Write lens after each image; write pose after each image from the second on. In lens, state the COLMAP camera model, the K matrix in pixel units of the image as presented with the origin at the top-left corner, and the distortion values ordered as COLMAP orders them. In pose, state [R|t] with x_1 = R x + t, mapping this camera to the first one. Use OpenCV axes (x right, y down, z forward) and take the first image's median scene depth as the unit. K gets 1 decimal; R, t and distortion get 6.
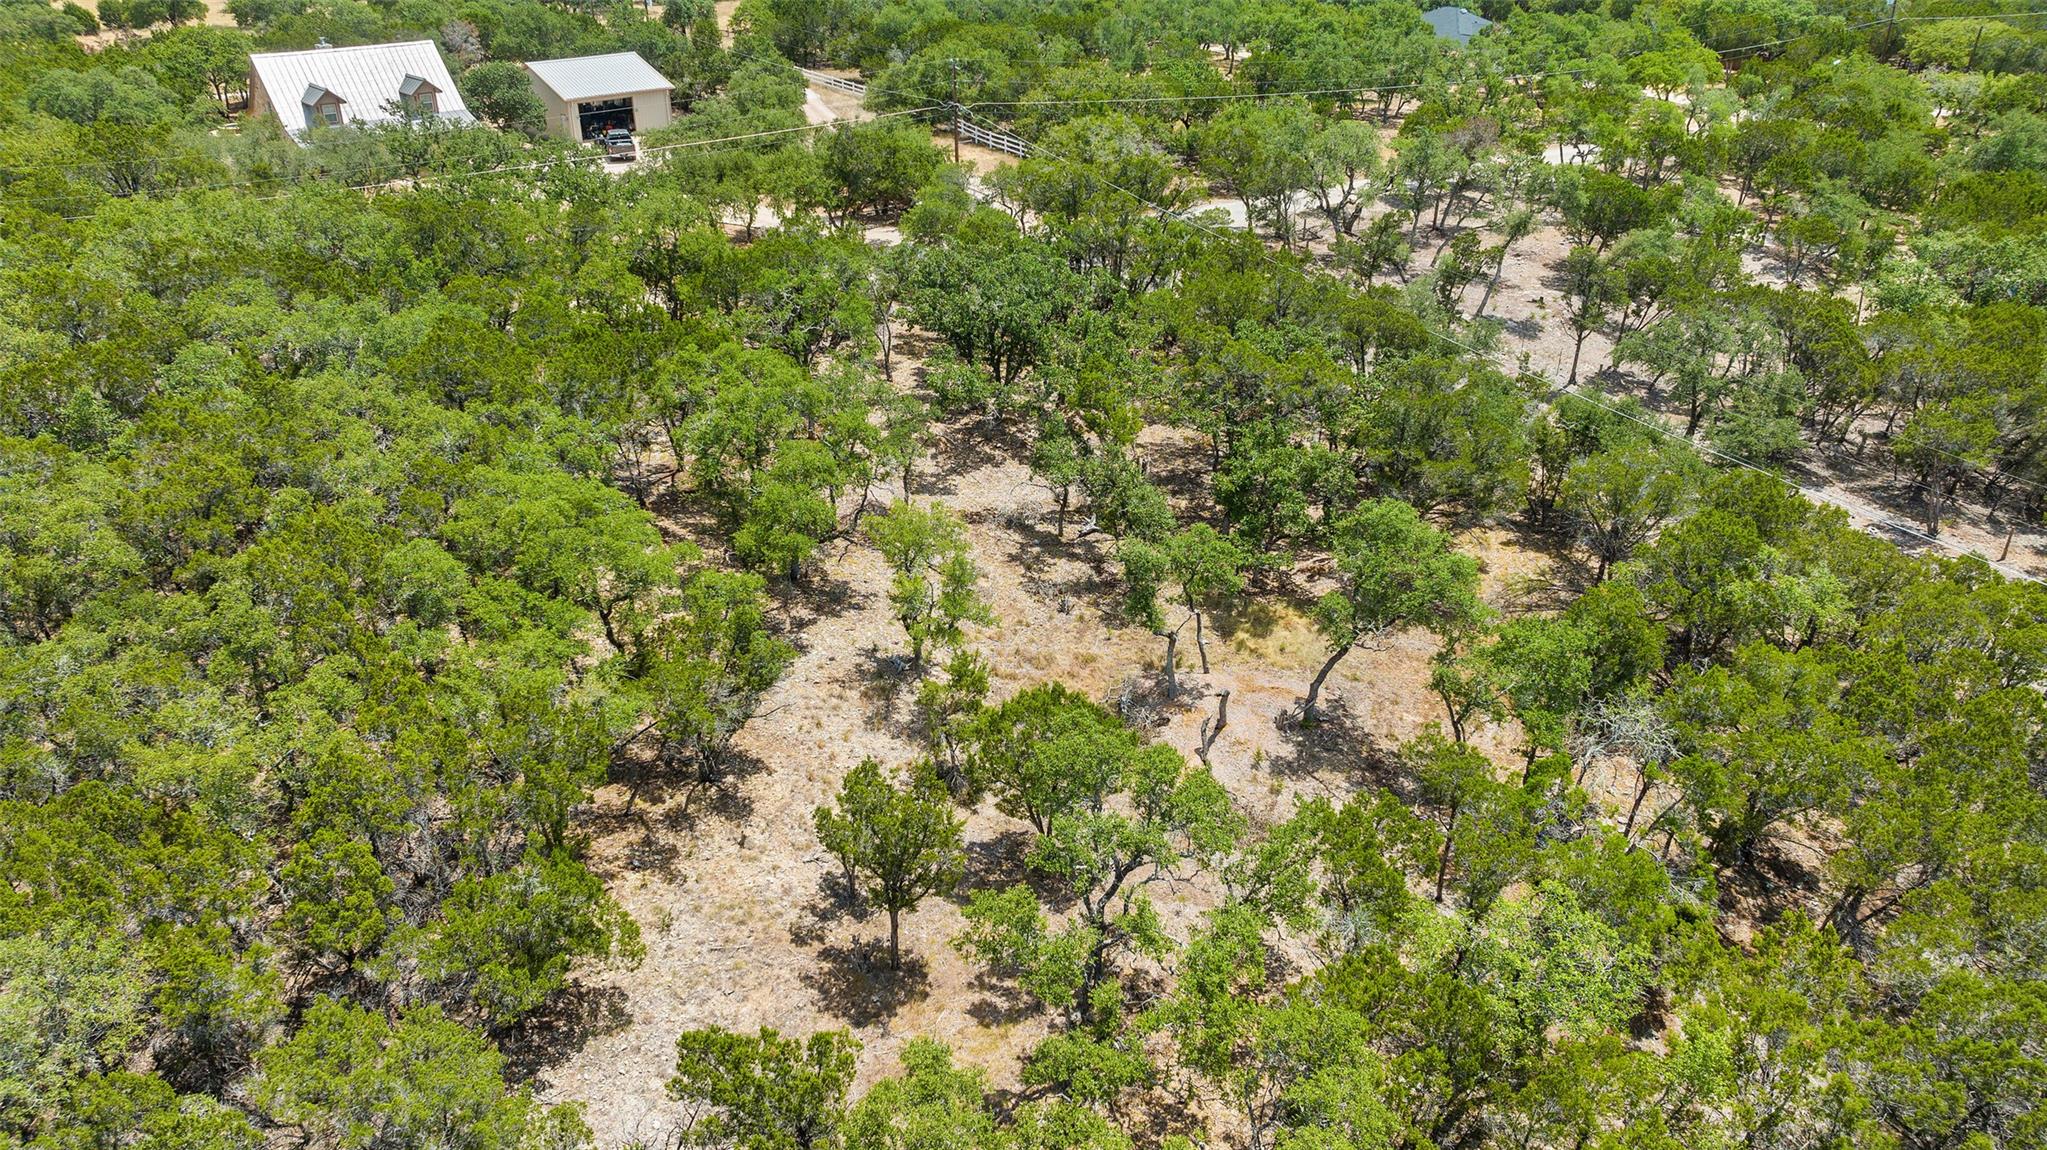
lens RADIAL K [[1456.6, 0, 1023.5], [0, 1456.6, 575.0], [0, 0, 1]] dist [-0.042126, 0.047515]
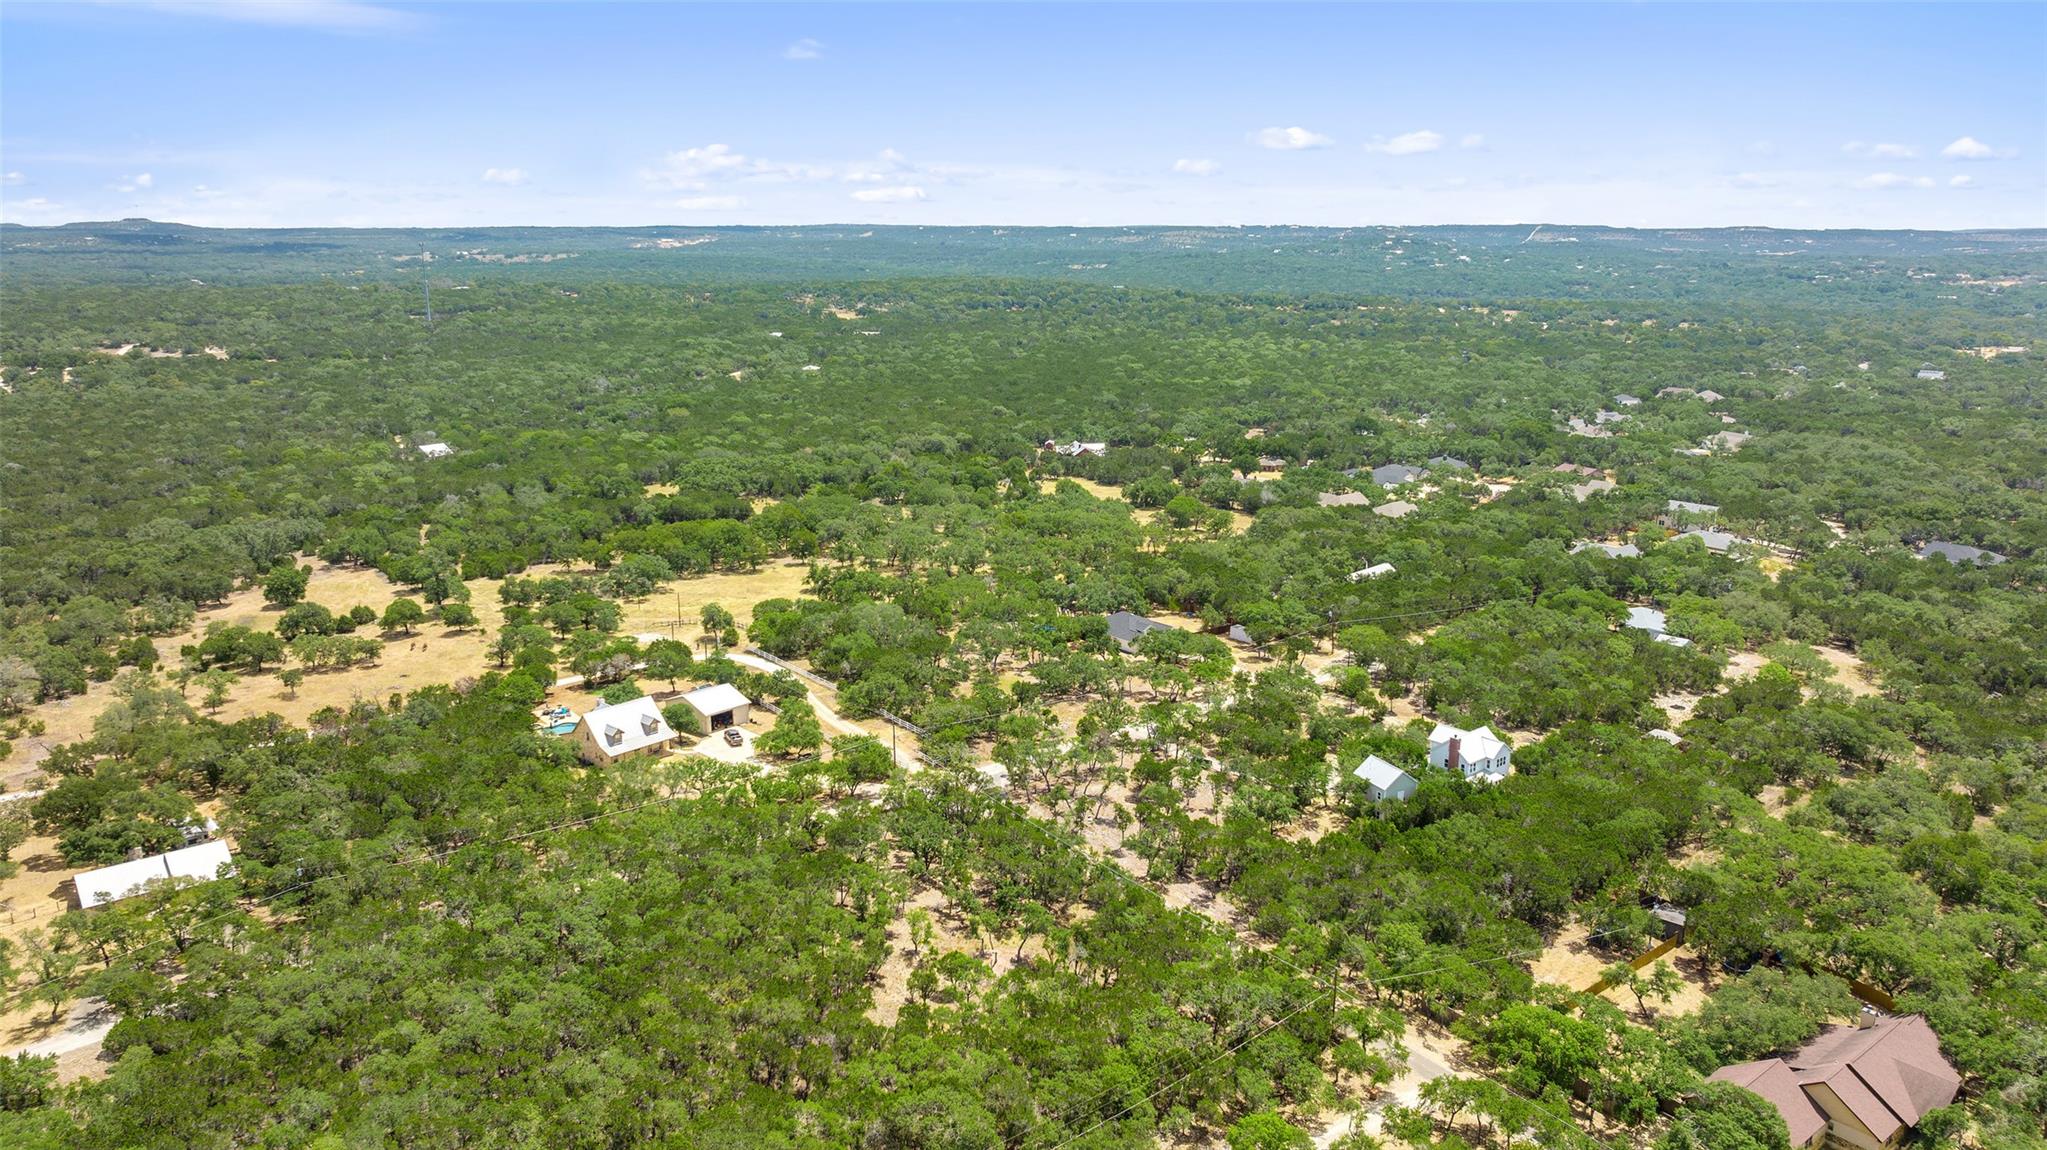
lens RADIAL K [[1456.6, 0, 1023.5], [0, 1456.6, 575.0], [0, 0, 1]] dist [-0.042126, 0.047515]
pose [[0.992971, -0.028650, 0.114836, -0.193232], [0.054249, 0.972511, -0.226451, -0.019513], [-0.105192, 0.231089, 0.967229, -2.782058]]
